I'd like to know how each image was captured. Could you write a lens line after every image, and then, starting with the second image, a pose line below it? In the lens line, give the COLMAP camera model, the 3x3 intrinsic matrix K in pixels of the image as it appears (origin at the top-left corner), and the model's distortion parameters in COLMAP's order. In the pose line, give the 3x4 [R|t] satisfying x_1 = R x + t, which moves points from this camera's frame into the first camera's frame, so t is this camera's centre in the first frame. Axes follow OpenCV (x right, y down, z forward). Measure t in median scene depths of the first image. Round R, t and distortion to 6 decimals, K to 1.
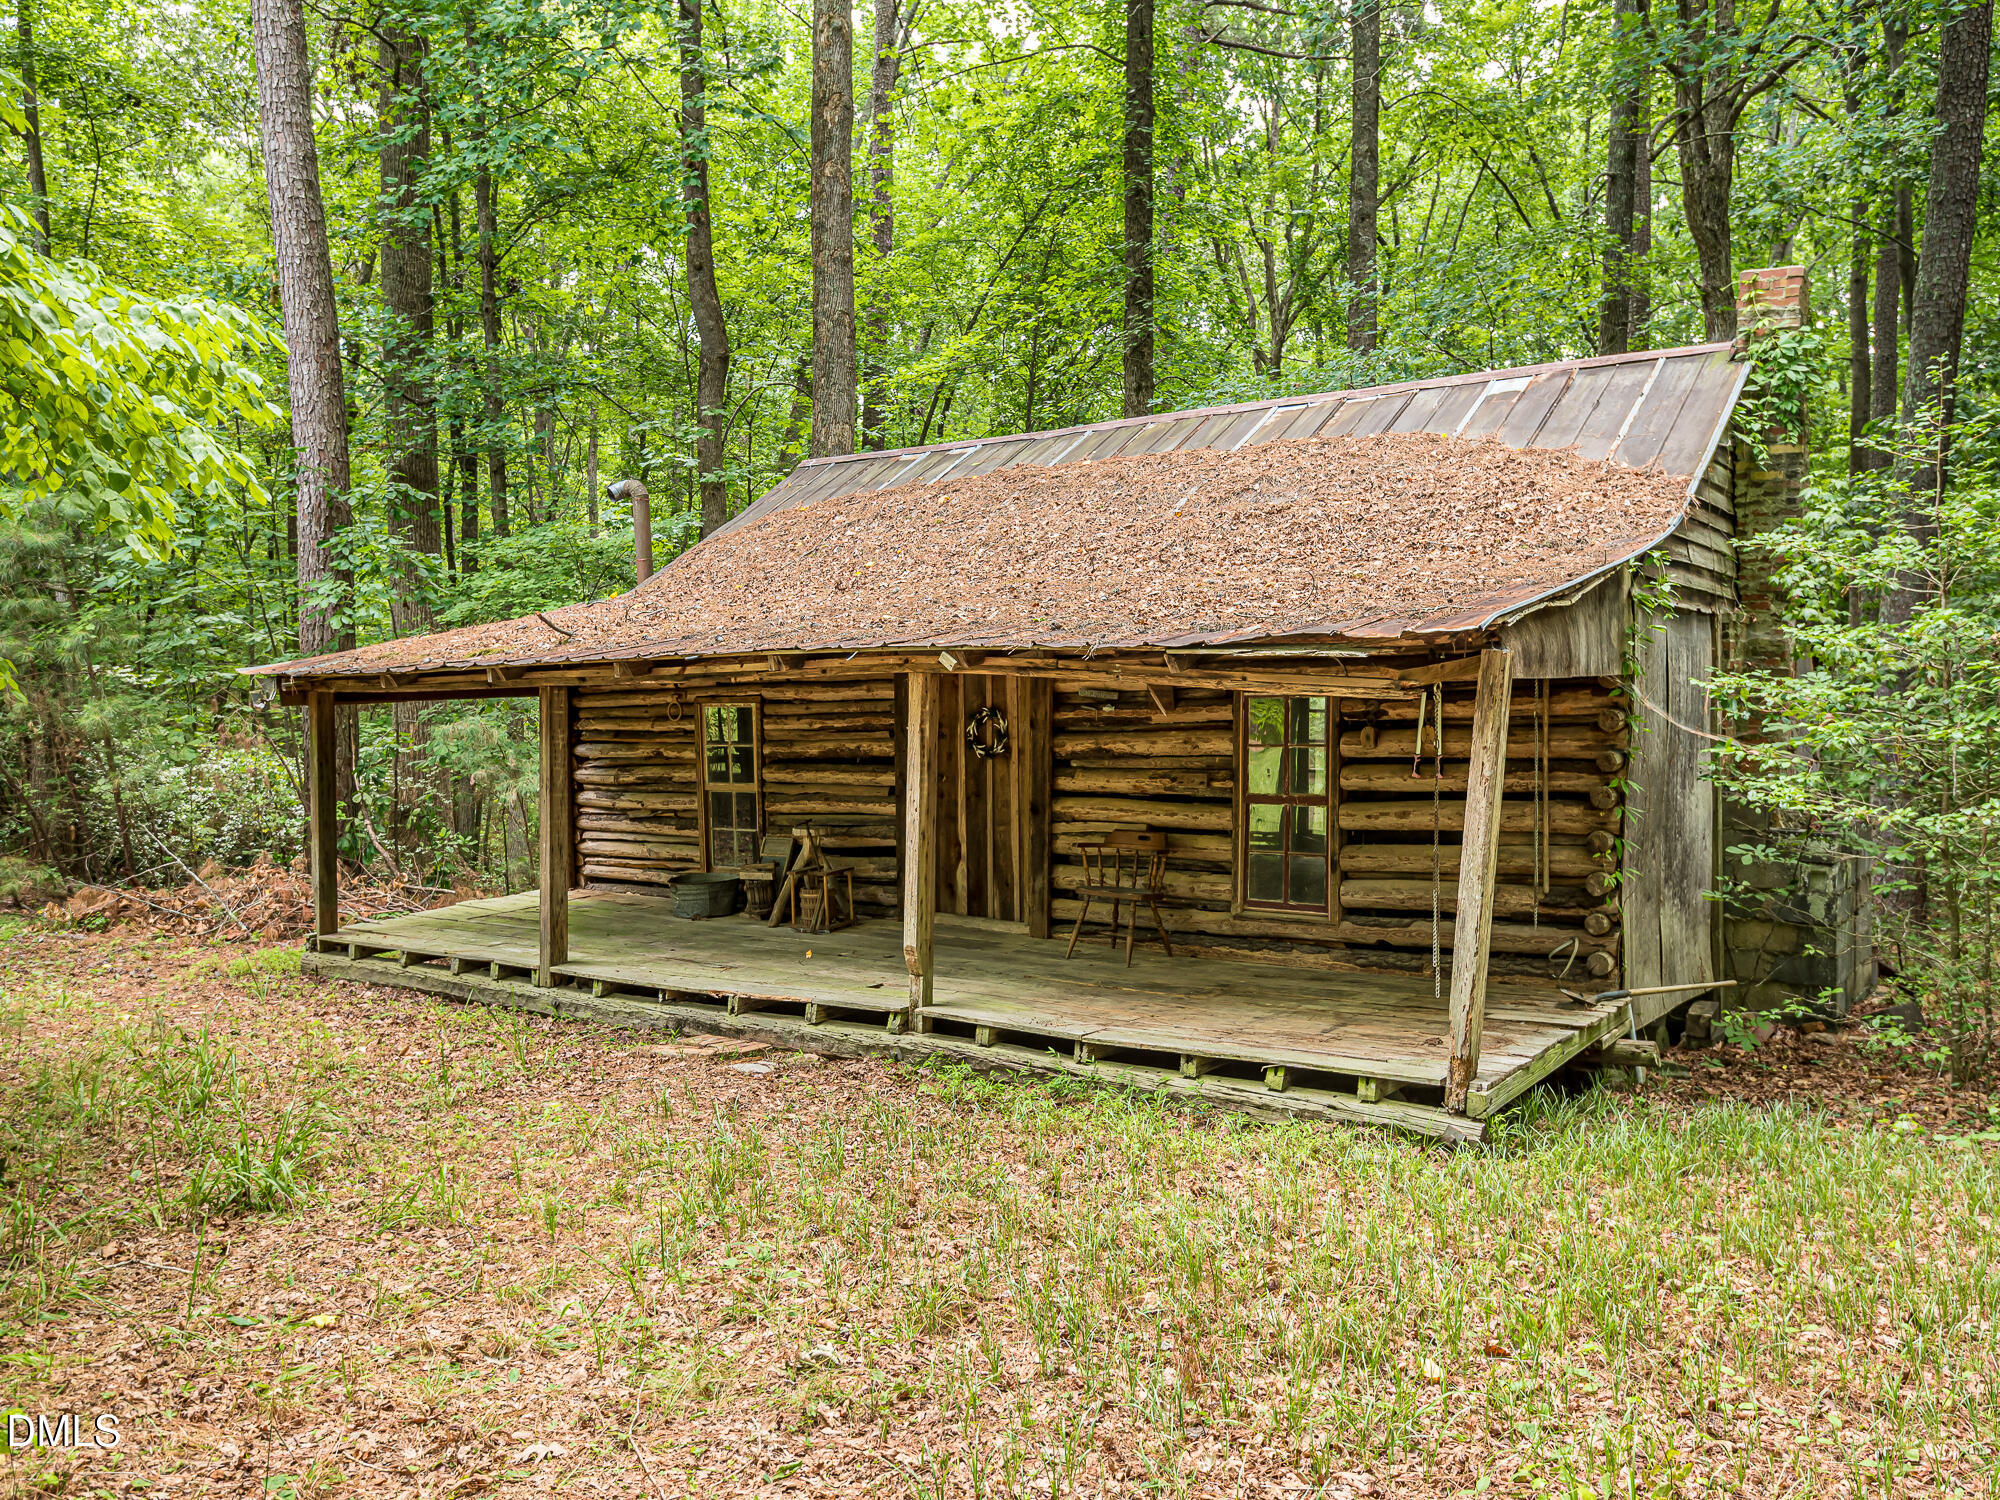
lens RADIAL K [[1640.2, 0, 1002.5], [0, 1640.2, 766.6], [0, 0, 1]] dist [0.015517, 0.005153]
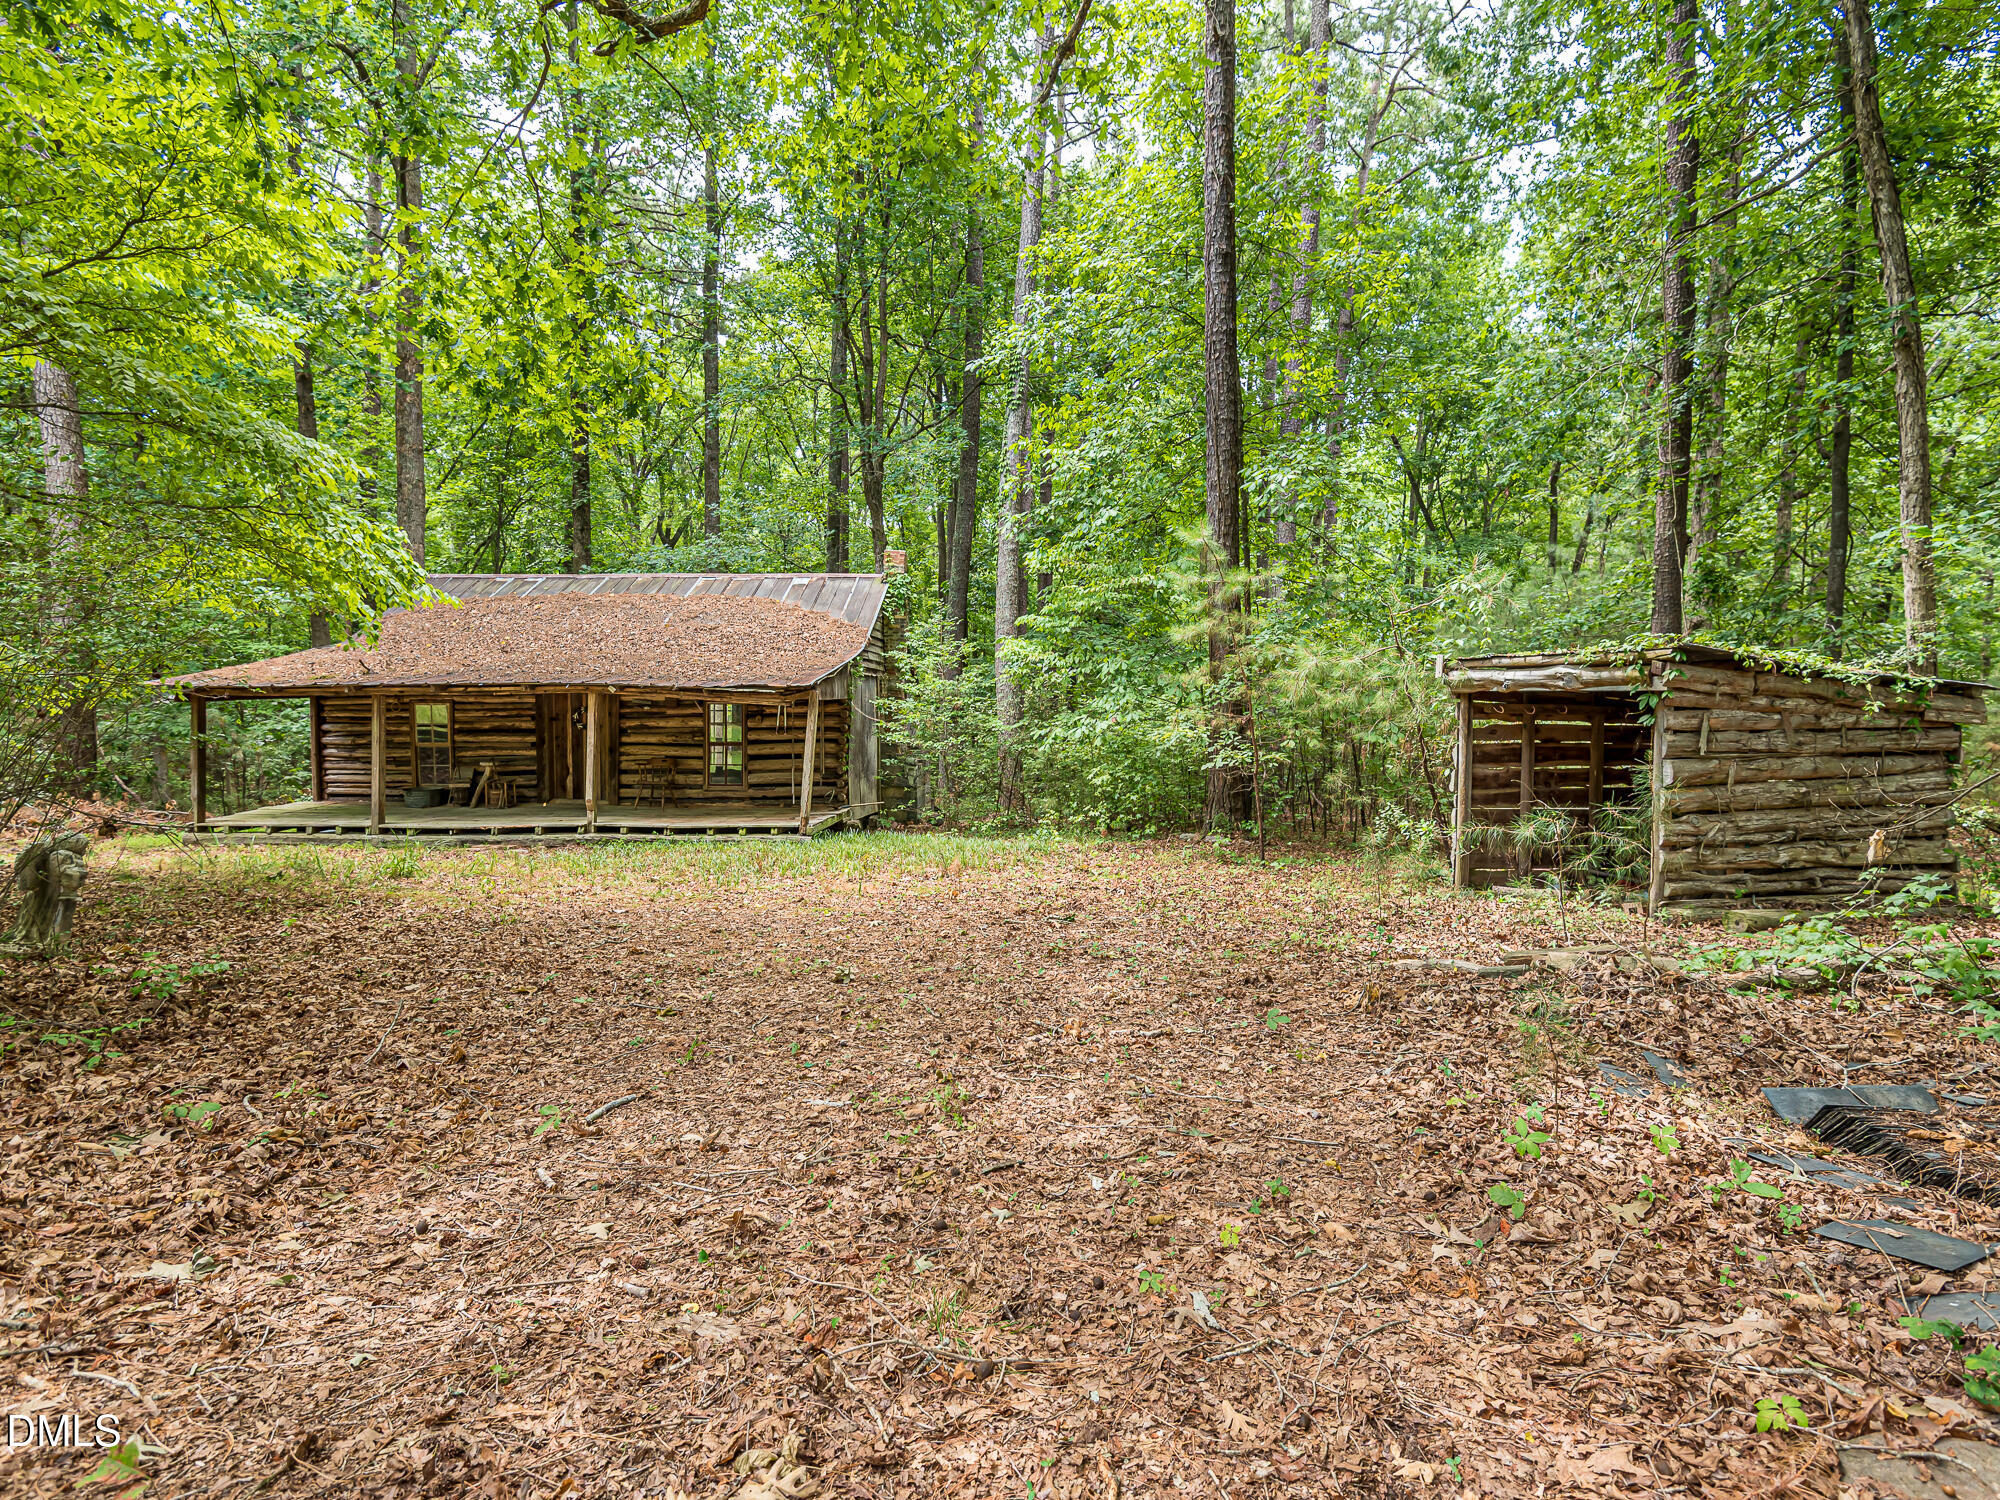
lens RADIAL K [[1051.3, 0, 1005.7], [0, 1051.3, 754.7], [0, 0, 1]] dist [0.026249, -0.014234]
pose [[0.865226, -0.011773, 0.501244, -0.288983], [0.008685, 0.999926, 0.008494, 0.027695], [-0.501307, -0.002996, 0.865264, -0.687821]]
